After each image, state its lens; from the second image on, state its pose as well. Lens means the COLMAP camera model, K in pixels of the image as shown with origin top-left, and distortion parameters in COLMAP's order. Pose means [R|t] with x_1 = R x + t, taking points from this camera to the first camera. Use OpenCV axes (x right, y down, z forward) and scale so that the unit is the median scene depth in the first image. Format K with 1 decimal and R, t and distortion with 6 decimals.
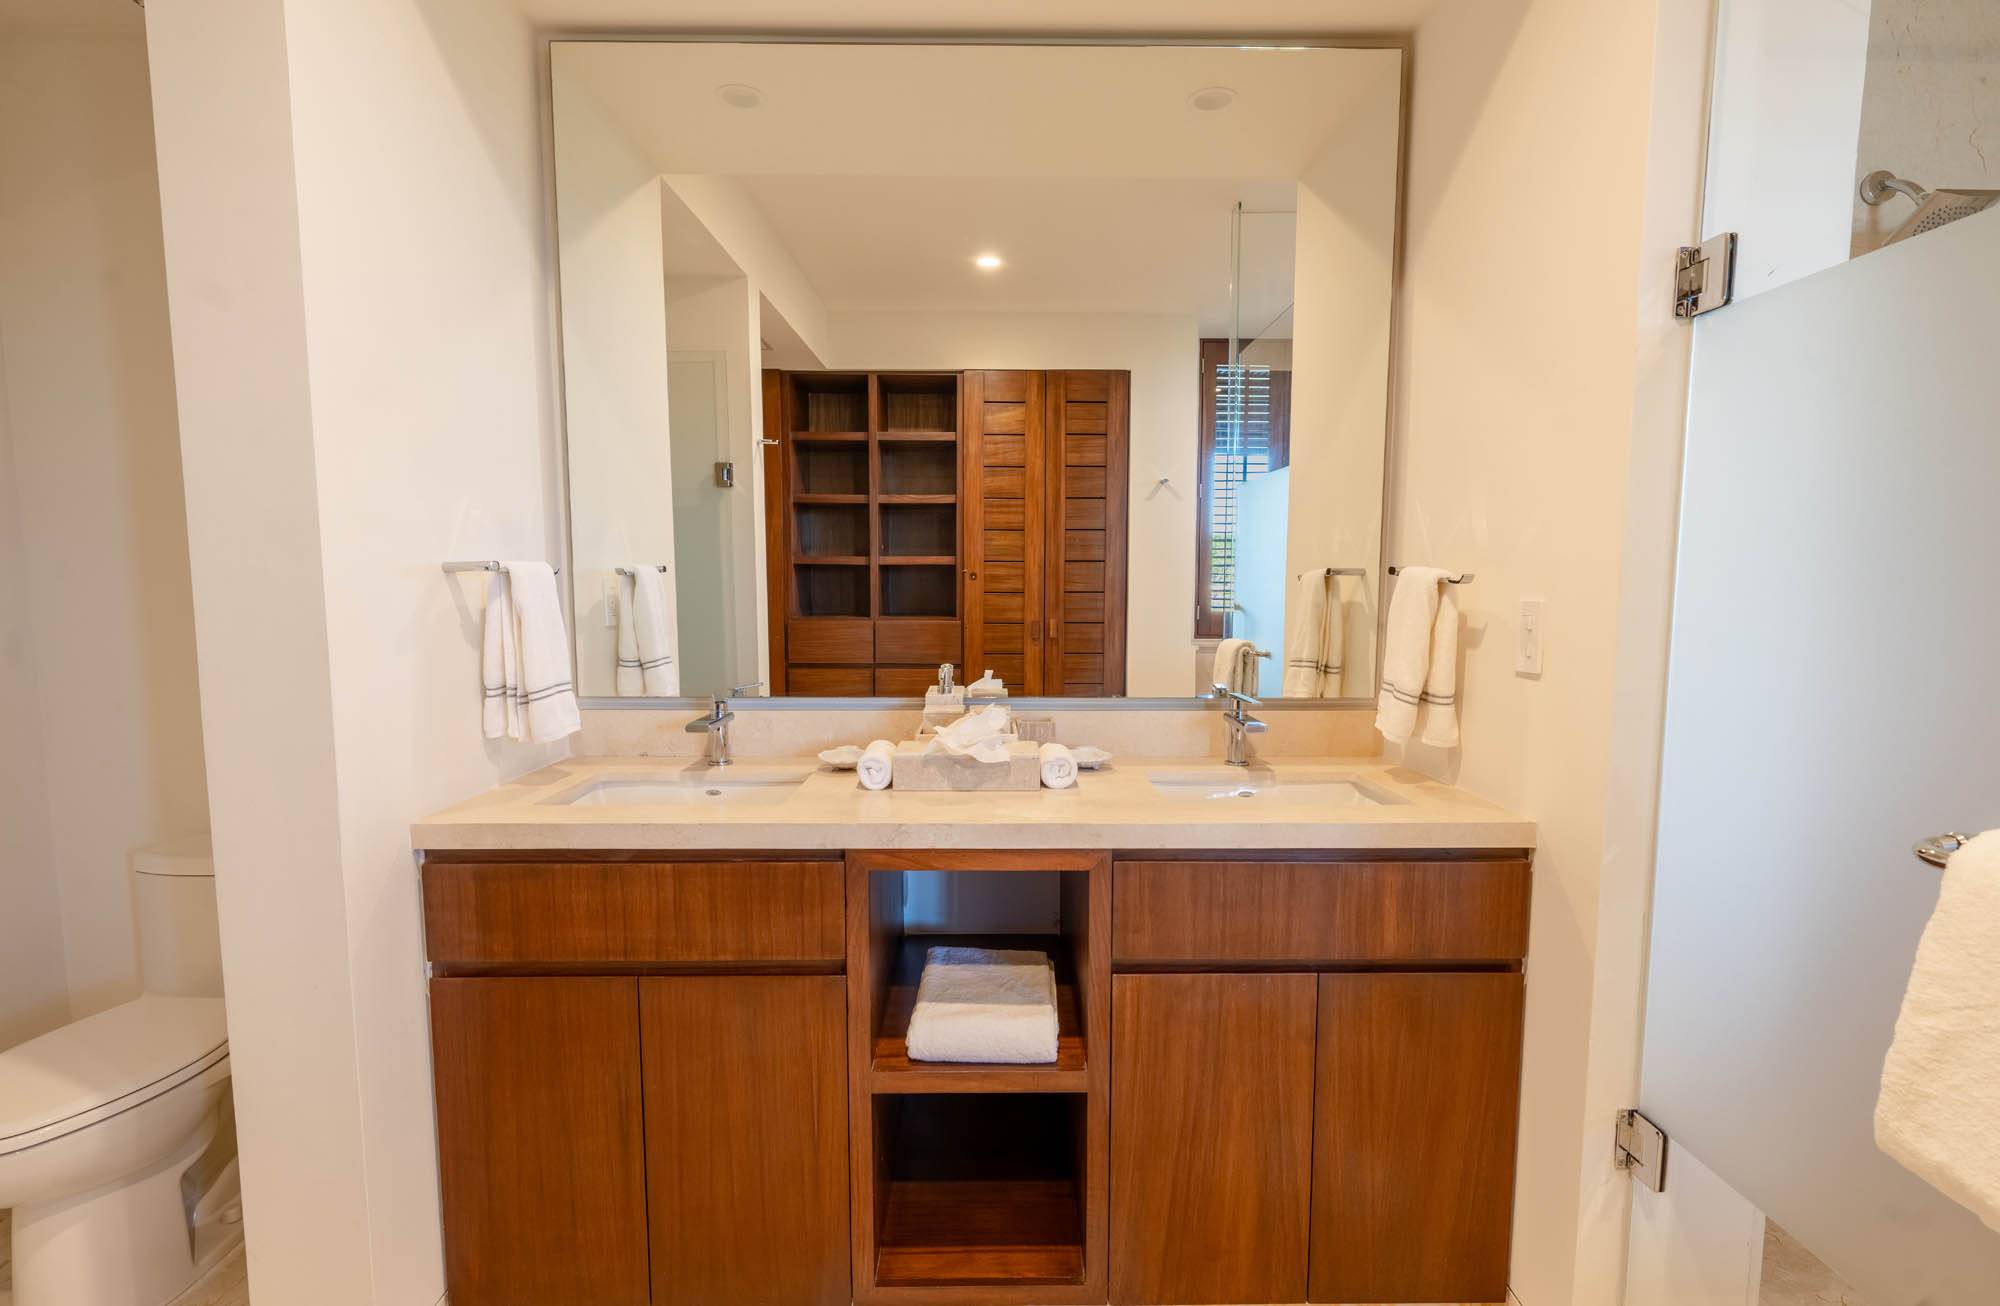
lens RADIAL K [[916.0, 0, 1000.0], [0, 916.0, 672.4], [0, 0, 1]] dist [-0.011154, -0.000010]
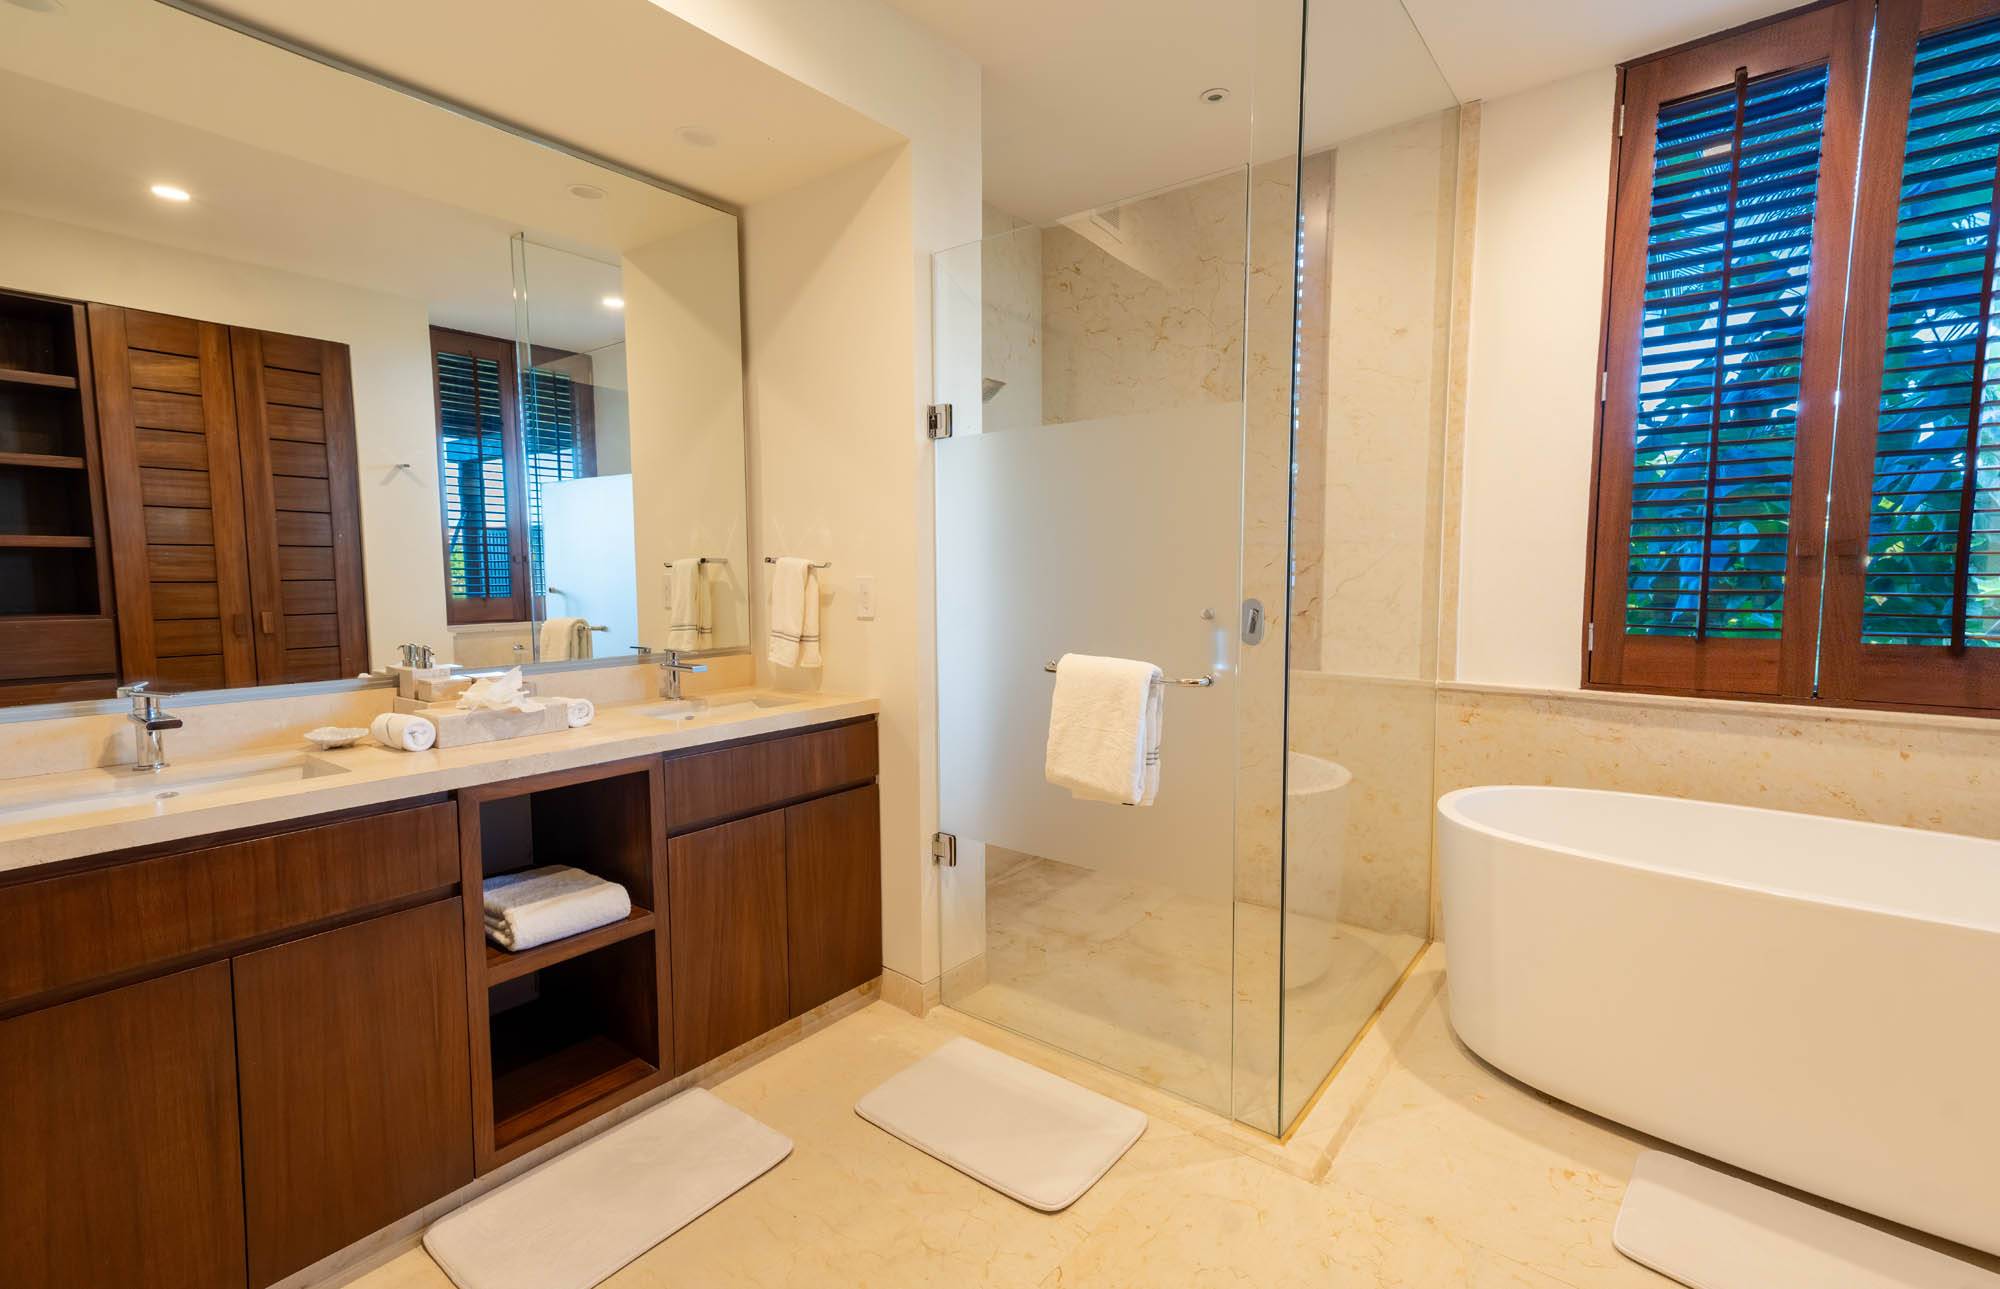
lens RADIAL K [[880.9, 0, 1000.0], [0, 880.9, 644.5], [0, 0, 1]] dist [0.002233, 0.000428]
pose [[0.628374, -0.070839, 0.774679, -0.531298], [0.080388, 0.996427, 0.025911, 0.026294], [-0.773746, 0.045993, 0.631824, -0.264286]]
